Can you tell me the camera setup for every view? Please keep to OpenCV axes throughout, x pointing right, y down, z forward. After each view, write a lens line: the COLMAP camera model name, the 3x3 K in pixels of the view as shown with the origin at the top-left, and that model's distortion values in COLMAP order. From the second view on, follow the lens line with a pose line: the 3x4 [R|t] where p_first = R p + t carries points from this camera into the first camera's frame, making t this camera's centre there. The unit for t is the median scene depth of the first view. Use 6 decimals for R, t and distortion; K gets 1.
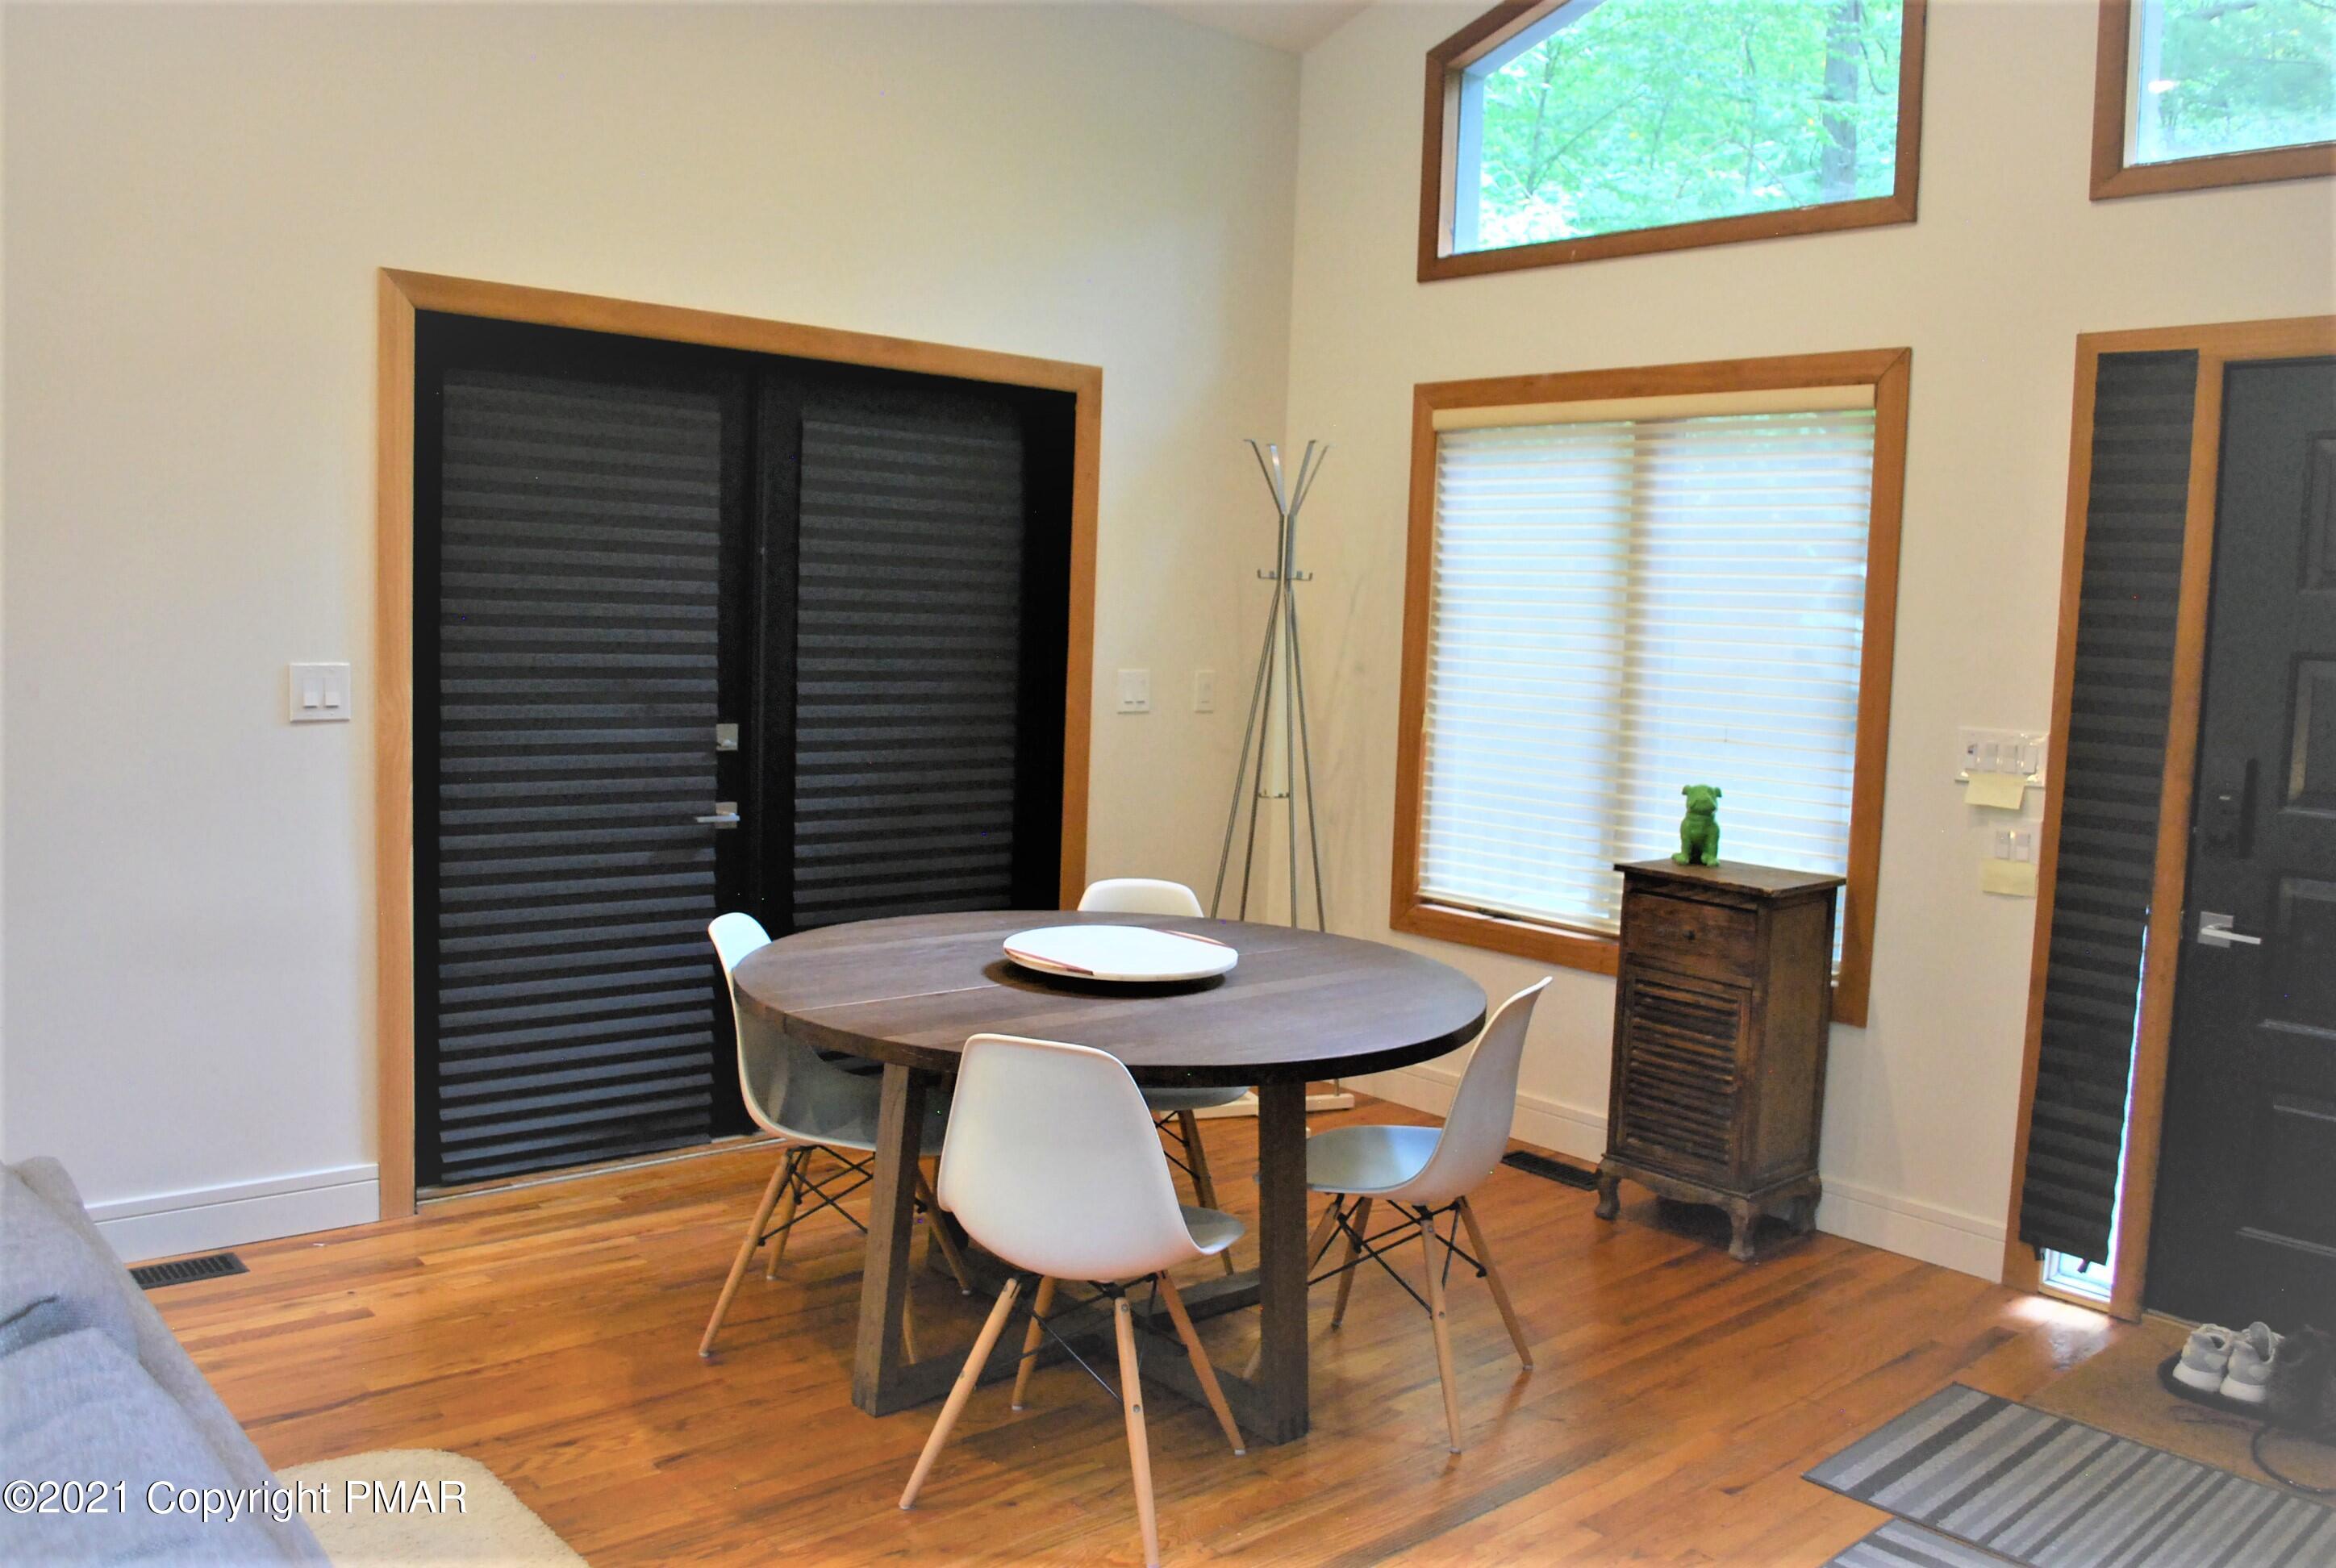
lens RADIAL K [[1860.1, 0, 1187.0], [0, 1860.1, 778.3], [0, 0, 1]] dist [-0.083419, 0.017048]
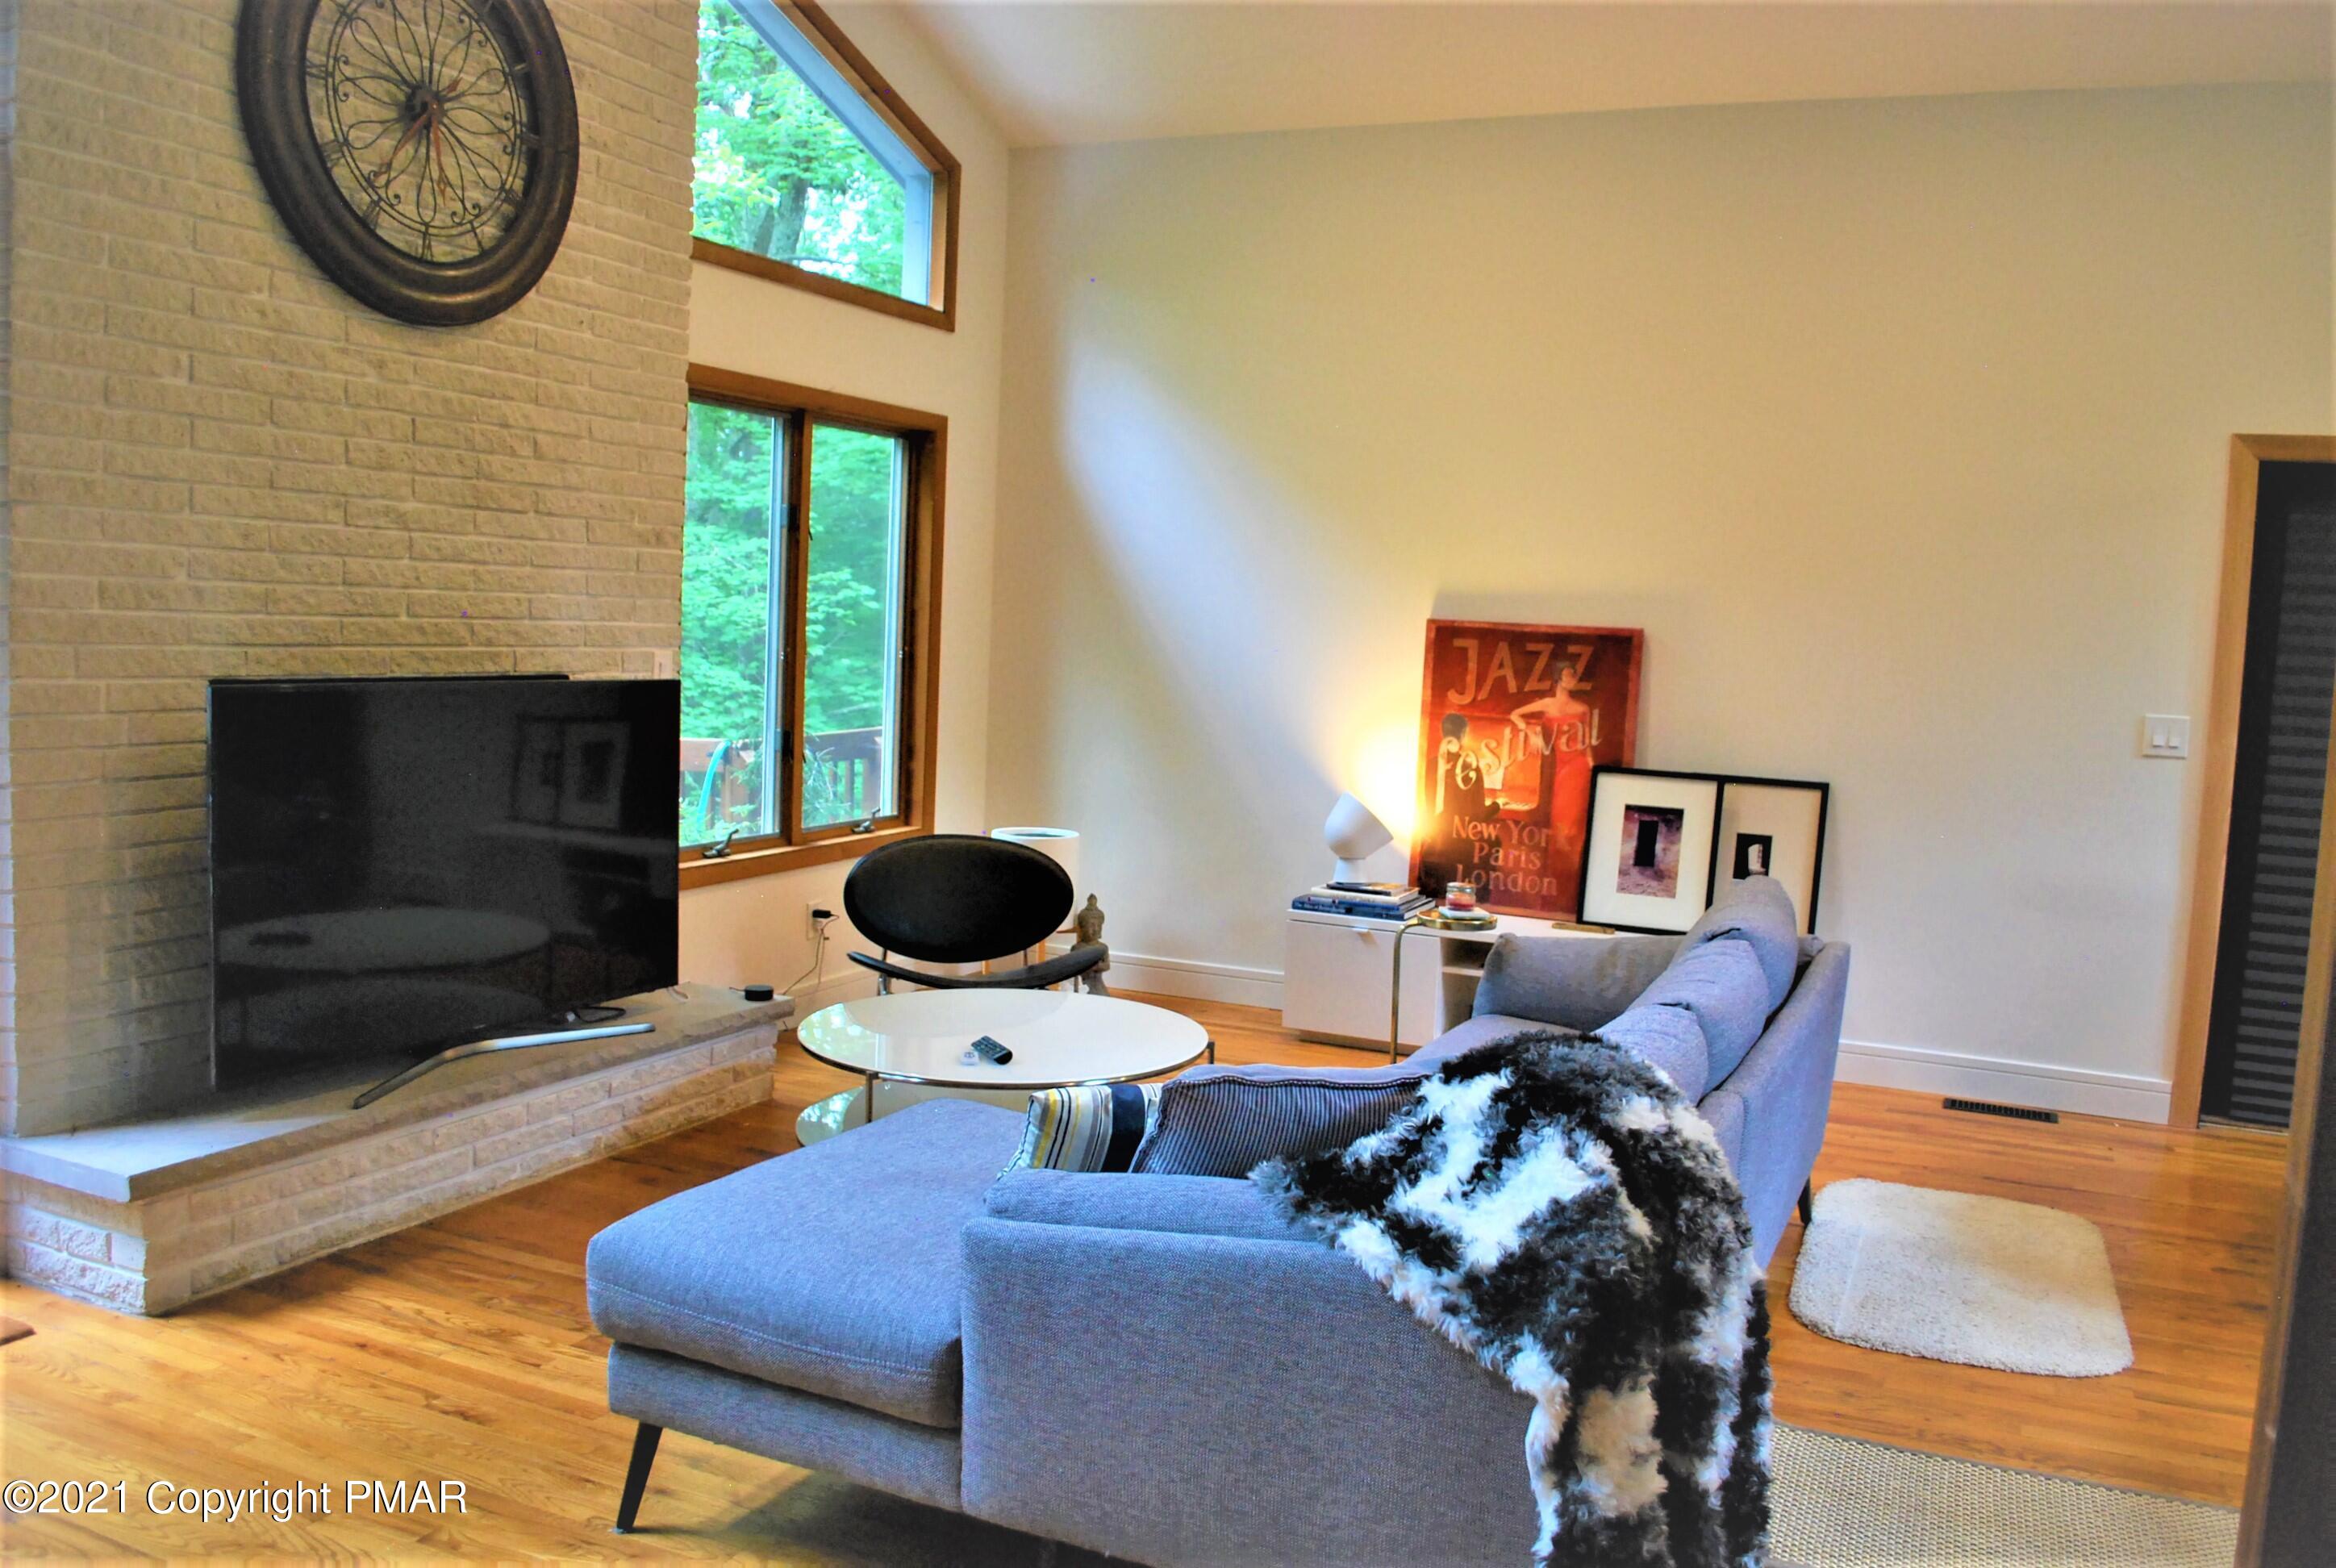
lens RADIAL K [[1849.2, 0, 1189.8], [0, 1849.2, 779.7], [0, 0, 1]] dist [-0.088956, 0.018145]
pose [[0.418461, 0.061153, -0.906174, 0.436634], [-0.115640, 0.993198, 0.013625, 0.049733], [0.900843, 0.099088, 0.422686, -0.245236]]
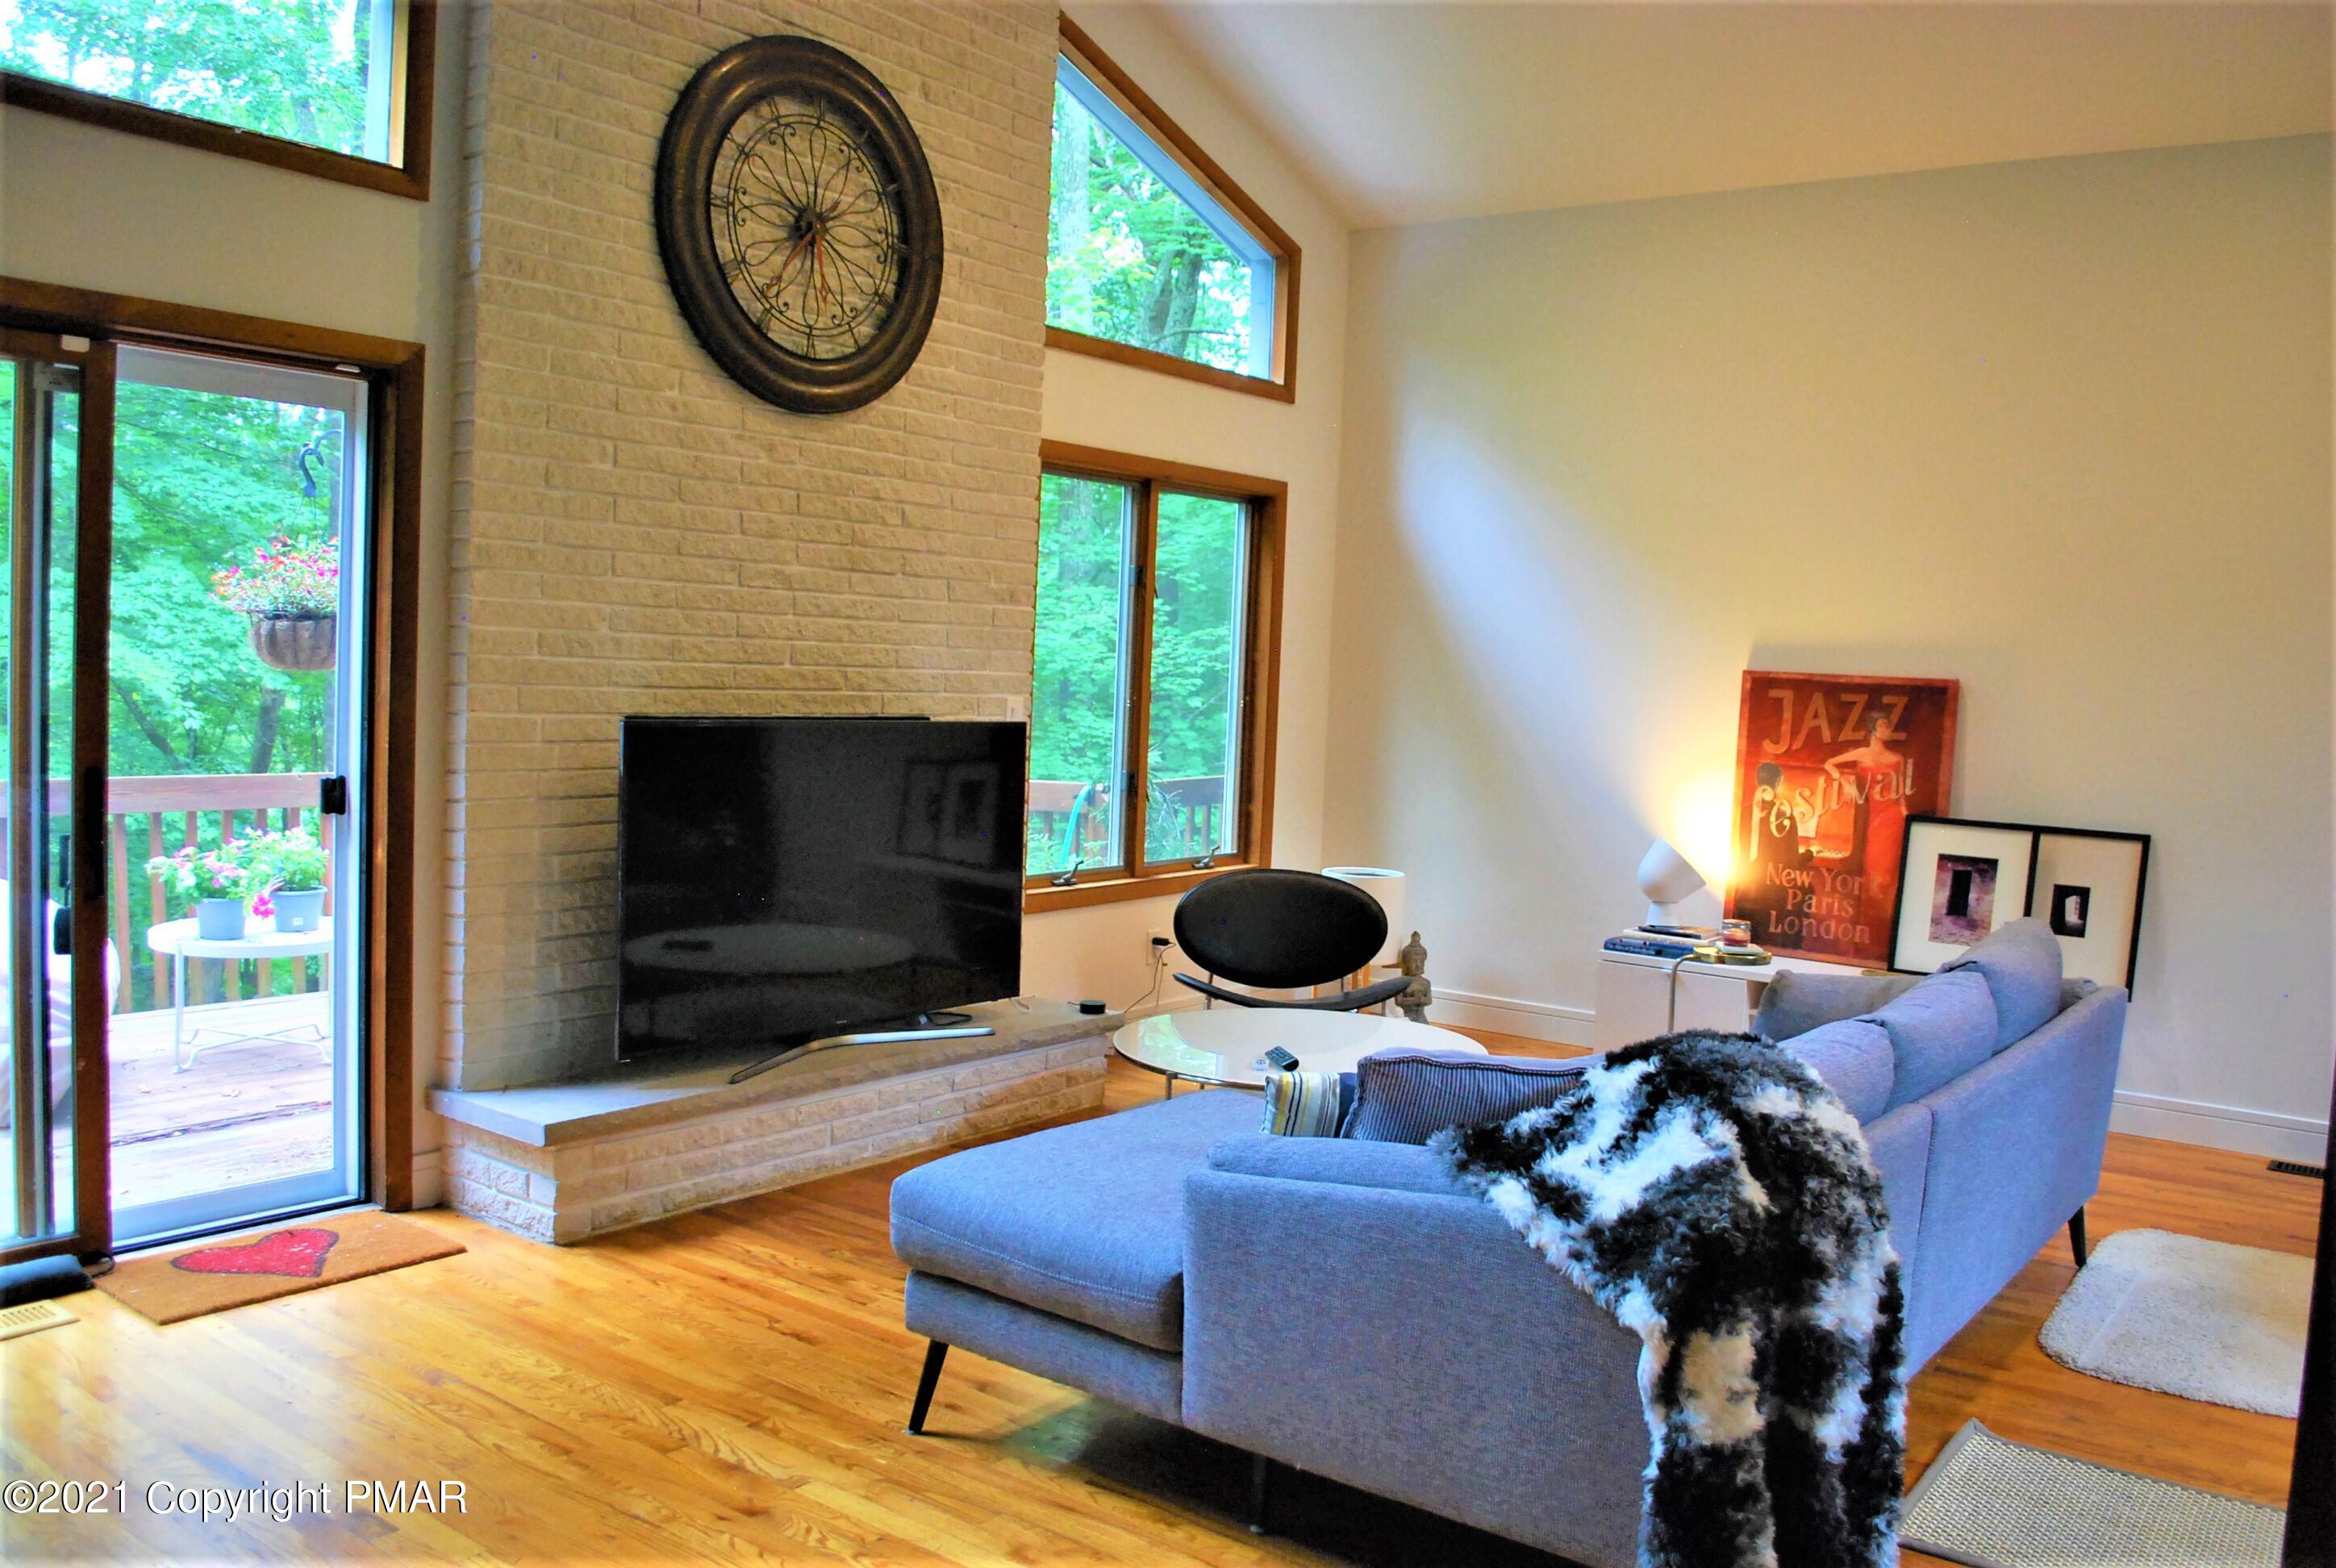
lens RADIAL K [[1849.2, 0, 1189.8], [0, 1849.2, 779.7], [0, 0, 1]] dist [-0.088956, 0.018145]
pose [[0.212028, 0.035587, -0.976615, 0.547293], [-0.127858, 0.991757, 0.008380, 0.054600], [0.968864, 0.123091, 0.214830, -0.214754]]
